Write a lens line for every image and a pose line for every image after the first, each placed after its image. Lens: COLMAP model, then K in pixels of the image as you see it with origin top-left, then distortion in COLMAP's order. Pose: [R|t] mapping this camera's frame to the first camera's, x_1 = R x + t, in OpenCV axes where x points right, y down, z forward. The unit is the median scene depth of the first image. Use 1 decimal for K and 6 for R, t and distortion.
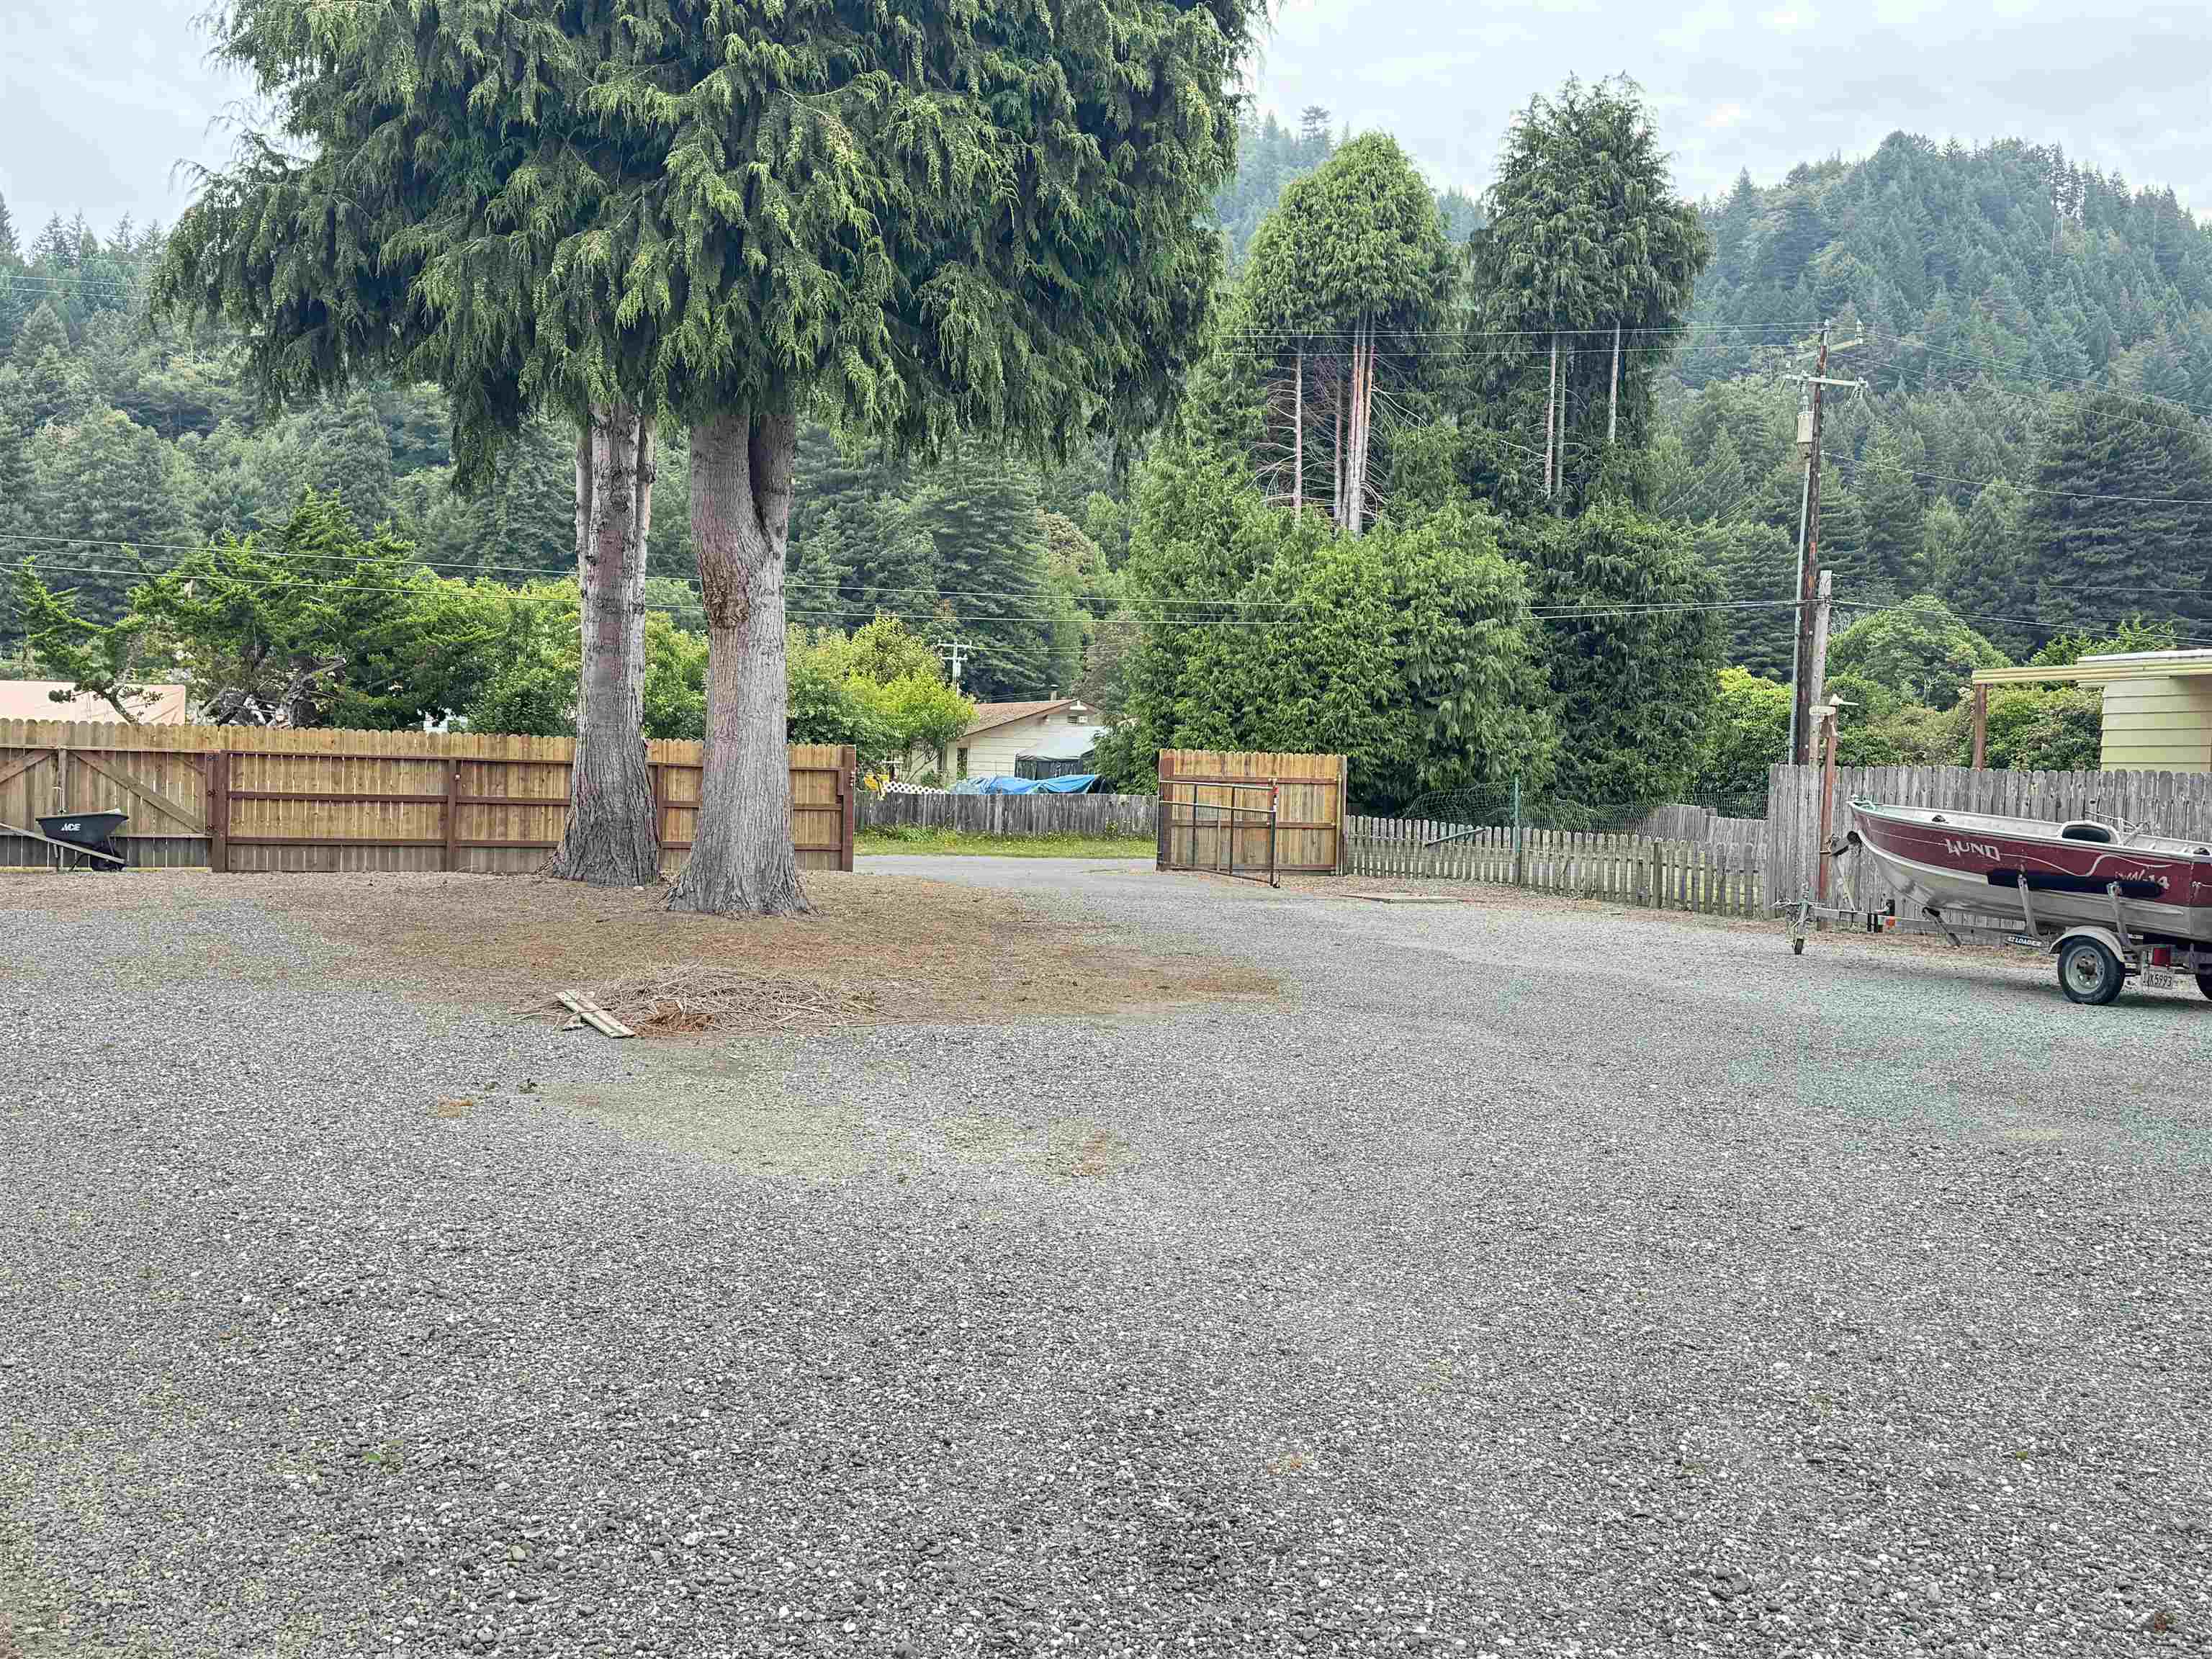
lens RADIAL K [[2174.6, 0, 1085.8], [0, 2174.6, 811.9], [0, 0, 1]] dist [0.065069, 0.000000]
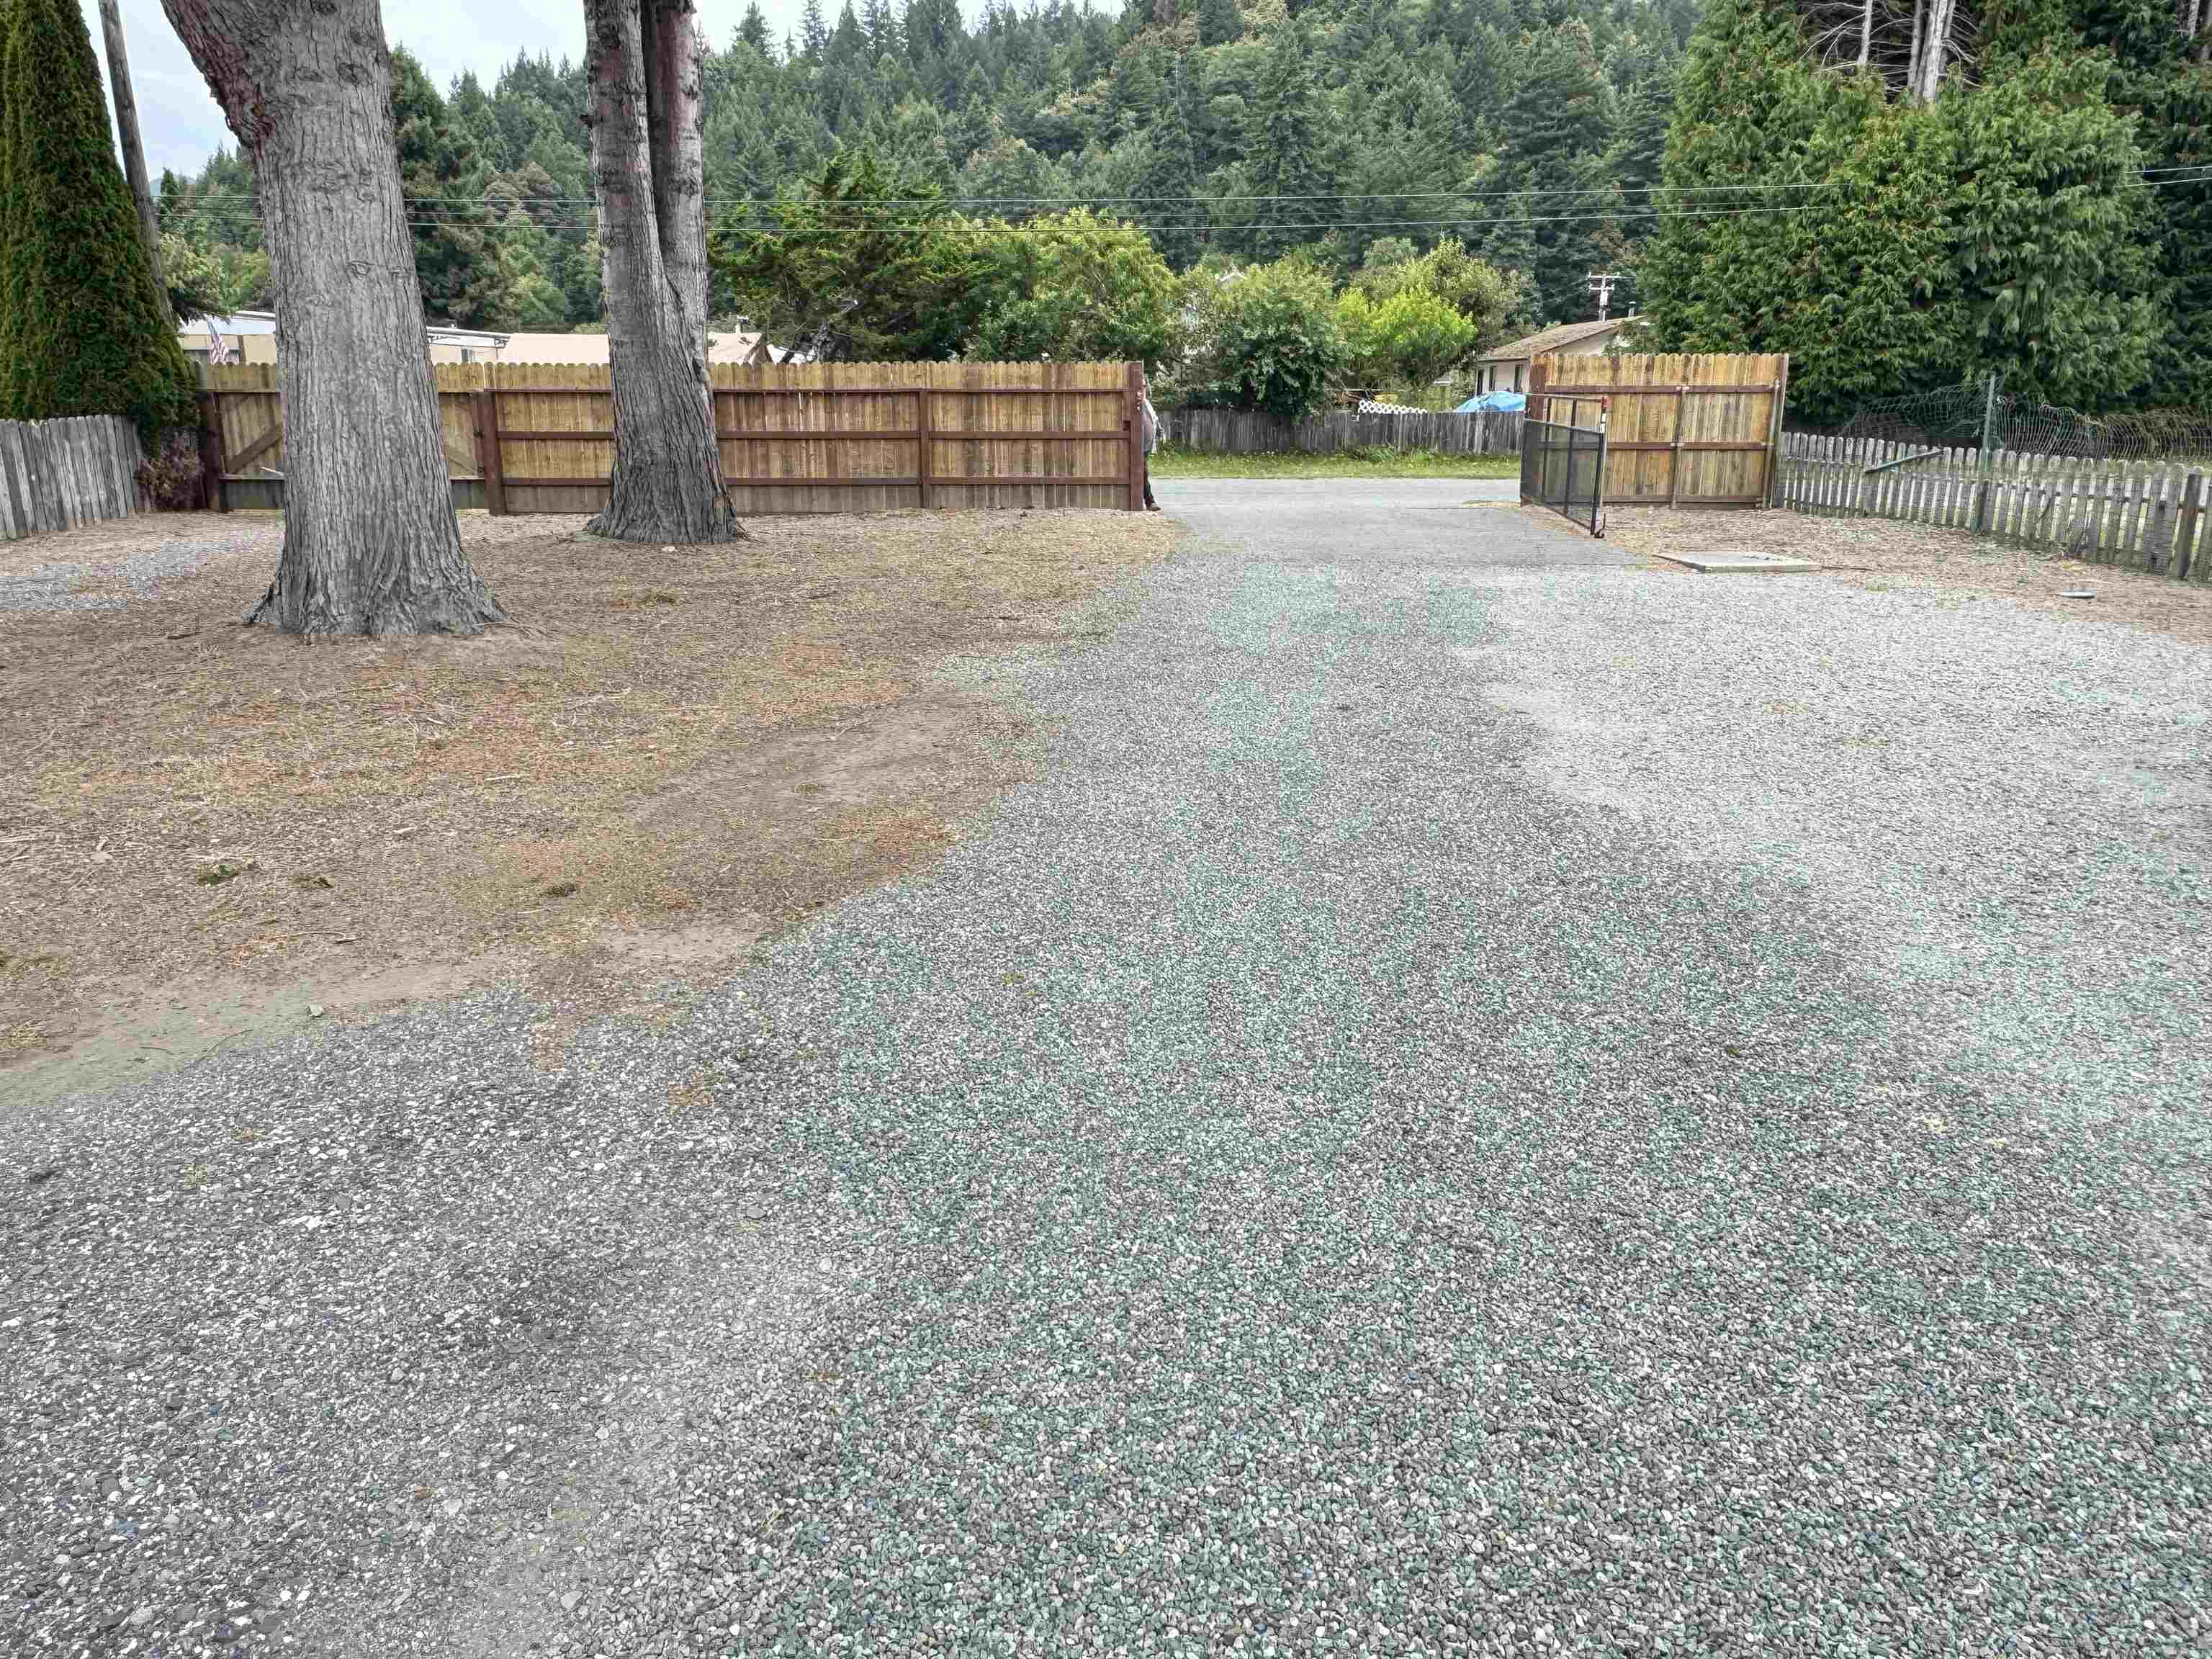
lens RADIAL K [[1546.4, 0, 1096.0], [0, 1546.4, 825.9], [0, 0, 1]] dist [-0.001278, -0.005070]
pose [[0.920186, 0.078819, -0.383465, 0.096978], [0.019385, 0.969147, 0.245720, -0.002082], [0.391001, -0.233541, 0.890268, 0.296782]]
